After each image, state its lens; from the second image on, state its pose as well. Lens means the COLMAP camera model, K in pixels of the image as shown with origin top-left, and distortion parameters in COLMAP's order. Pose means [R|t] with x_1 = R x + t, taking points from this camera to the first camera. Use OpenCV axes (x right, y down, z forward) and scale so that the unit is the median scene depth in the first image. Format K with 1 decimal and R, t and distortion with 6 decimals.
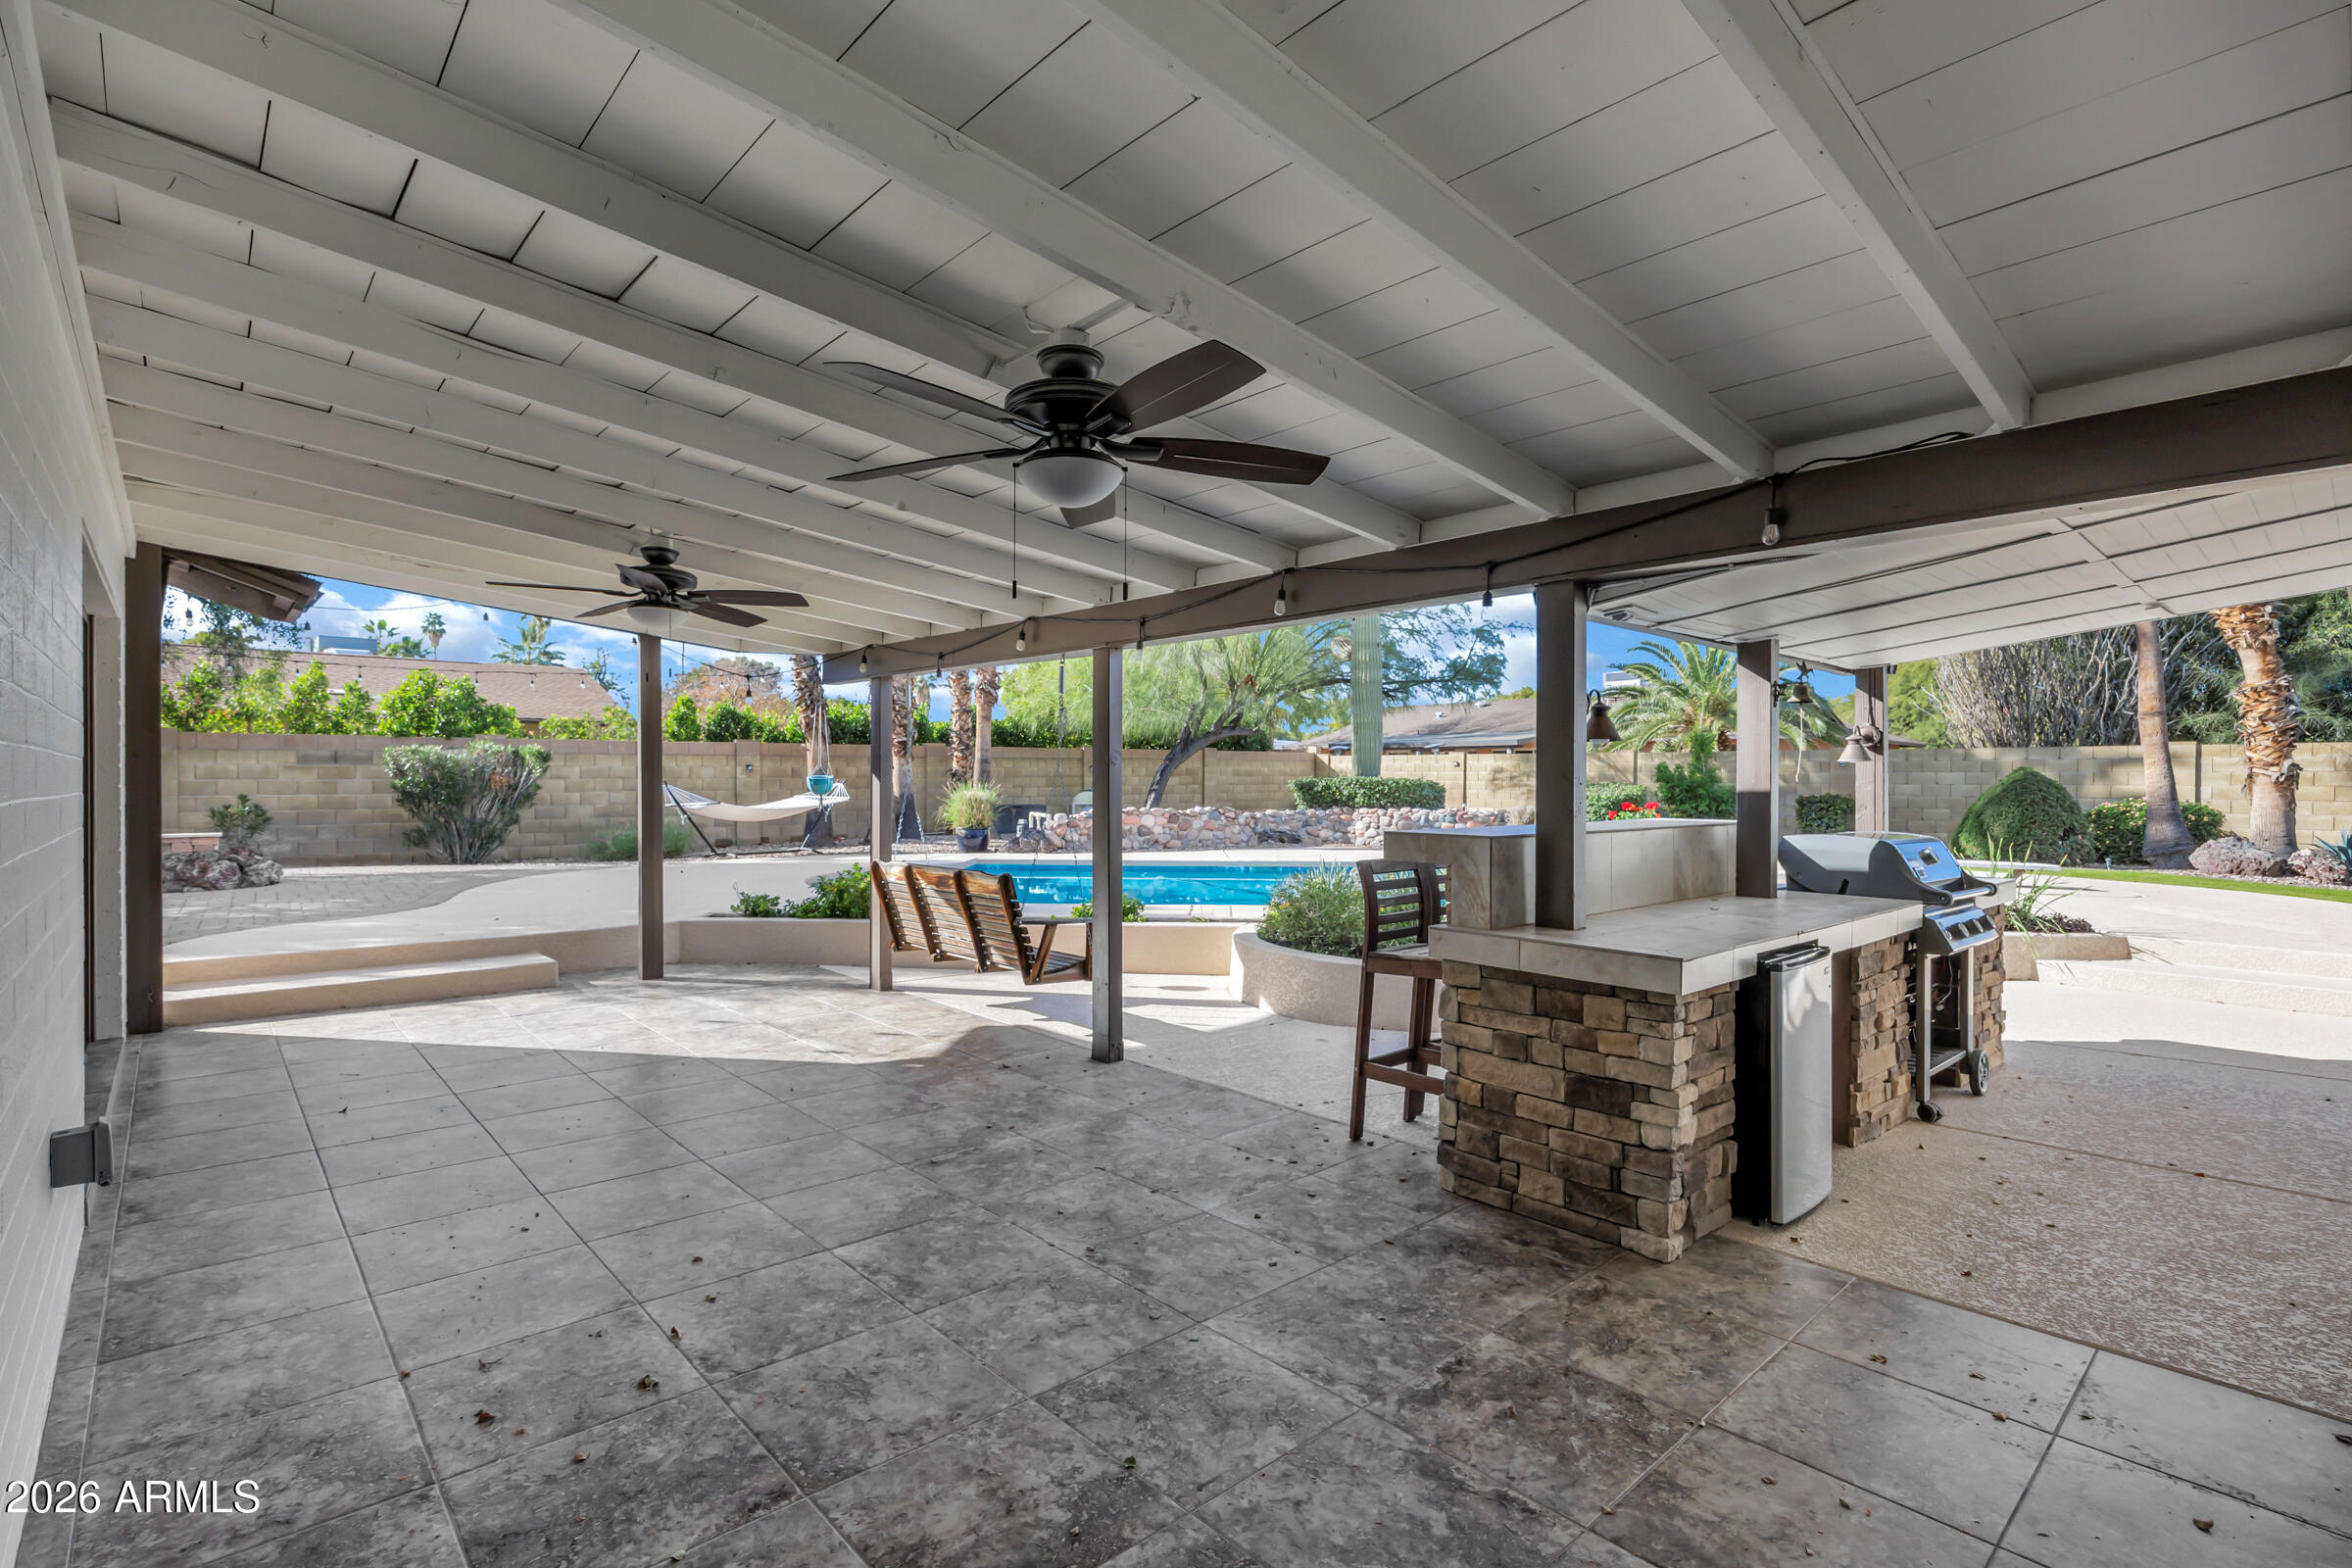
lens RADIAL K [[1107.8, 0, 1168.6], [0, 1107.8, 787.3], [0, 0, 1]] dist [-0.002607, -0.000296]
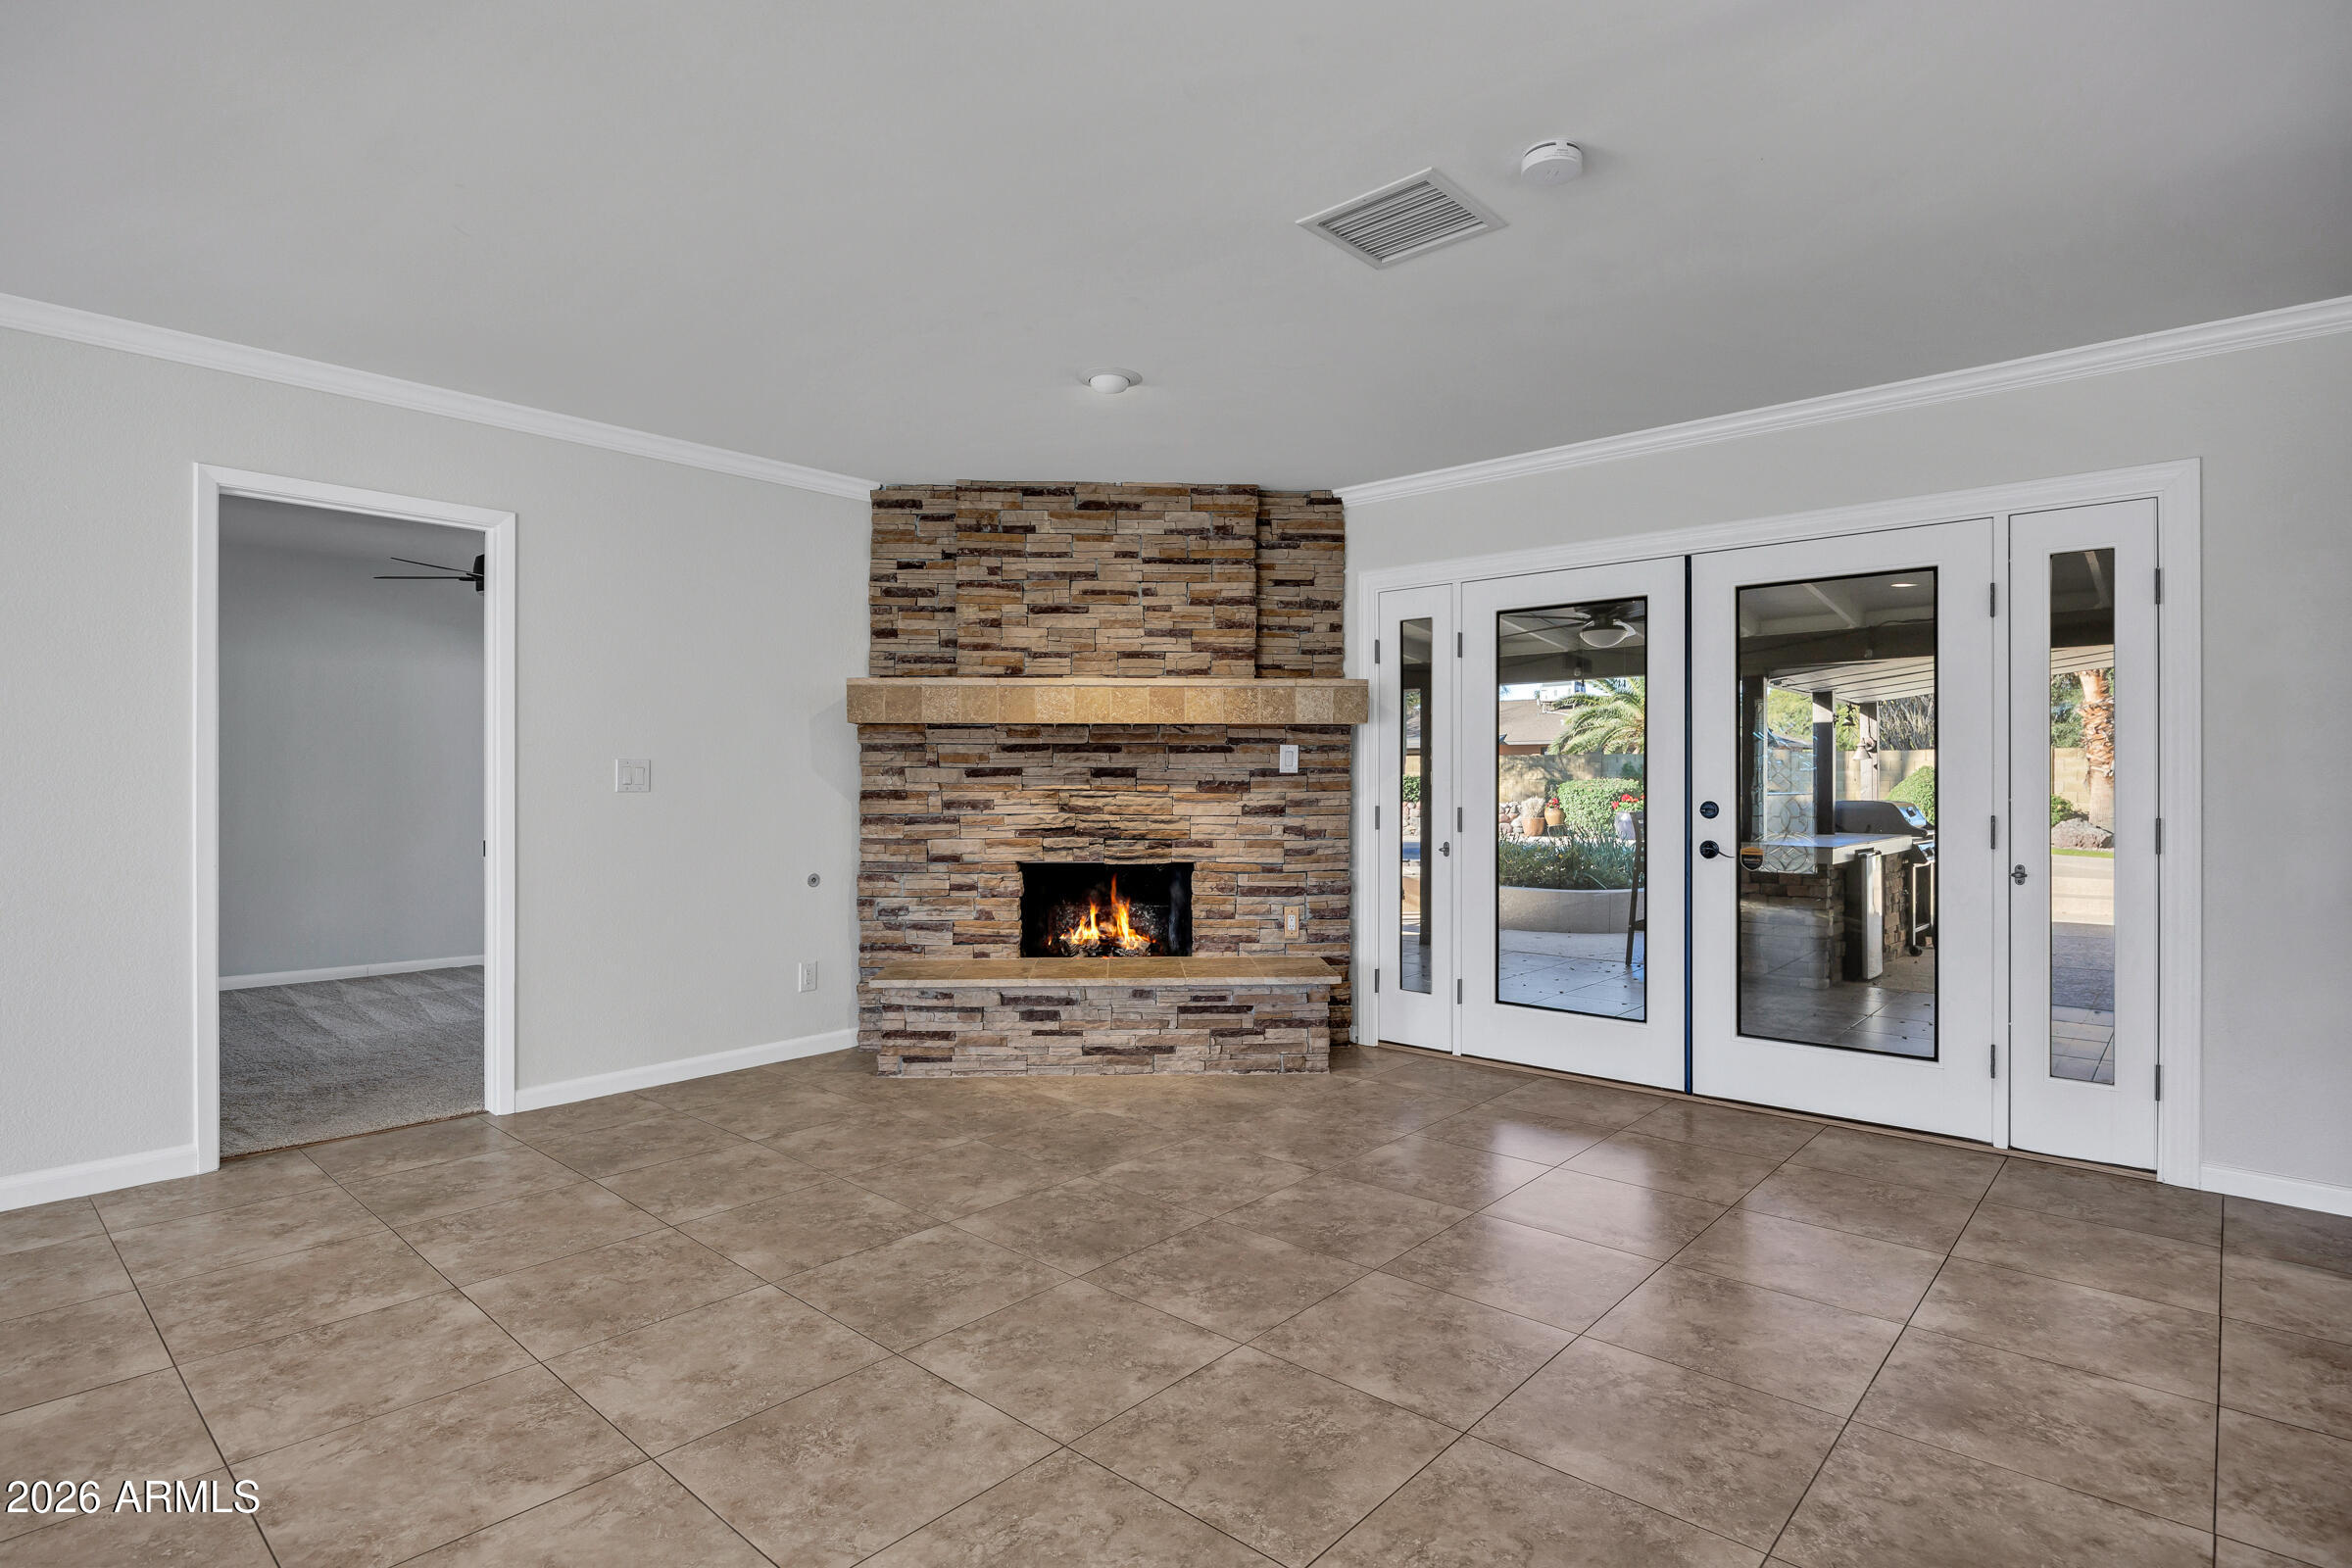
lens RADIAL K [[1173.7, 0, 1175.7], [0, 1173.7, 782.3], [0, 0, 1]] dist [-0.010515, 0.000971]
pose [[0.994597, -0.002799, 0.103774, -0.239558], [0.003696, 0.999957, -0.008451, 0.009498], [-0.103746, 0.008789, 0.994565, -0.260893]]
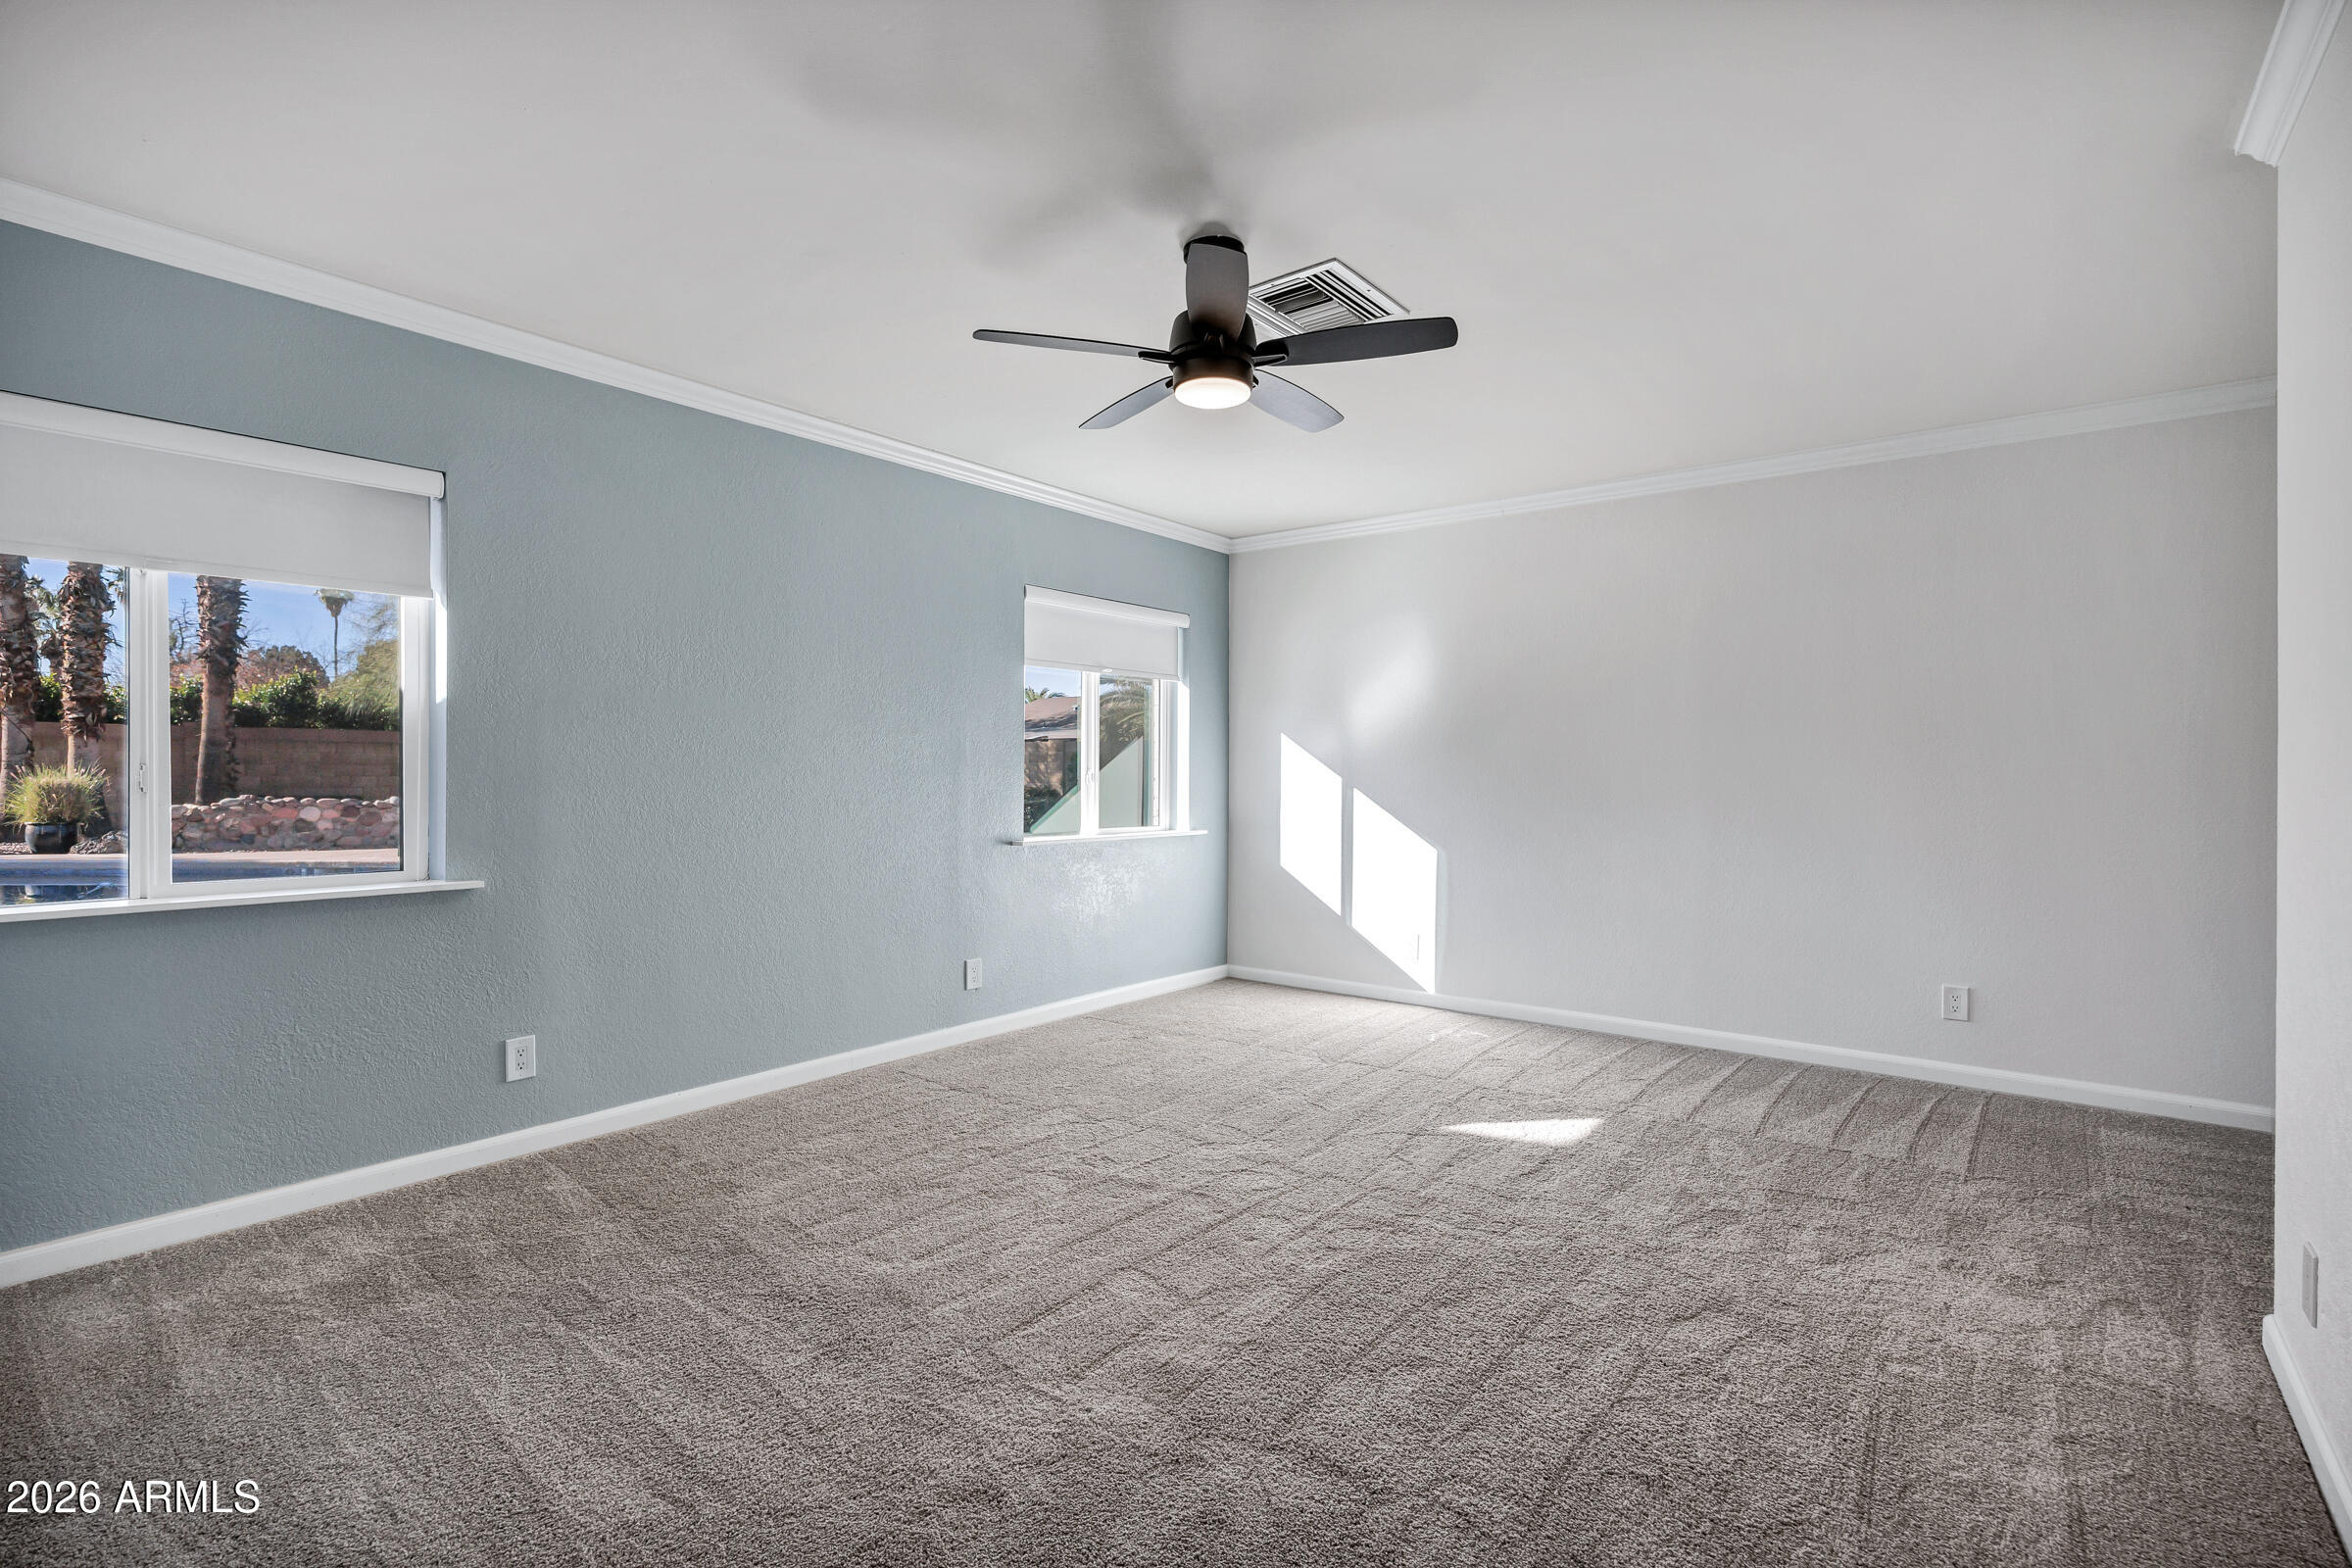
lens RADIAL K [[1107.8, 0, 1170.3], [0, 1107.8, 781.6], [0, 0, 1]] dist [-0.002607, -0.000296]
pose [[0.984782, 0.004649, 0.173733, 0.593100], [-0.004106, 0.999986, -0.003482, 0.007532], [-0.173746, 0.002716, 0.984787, 0.078562]]
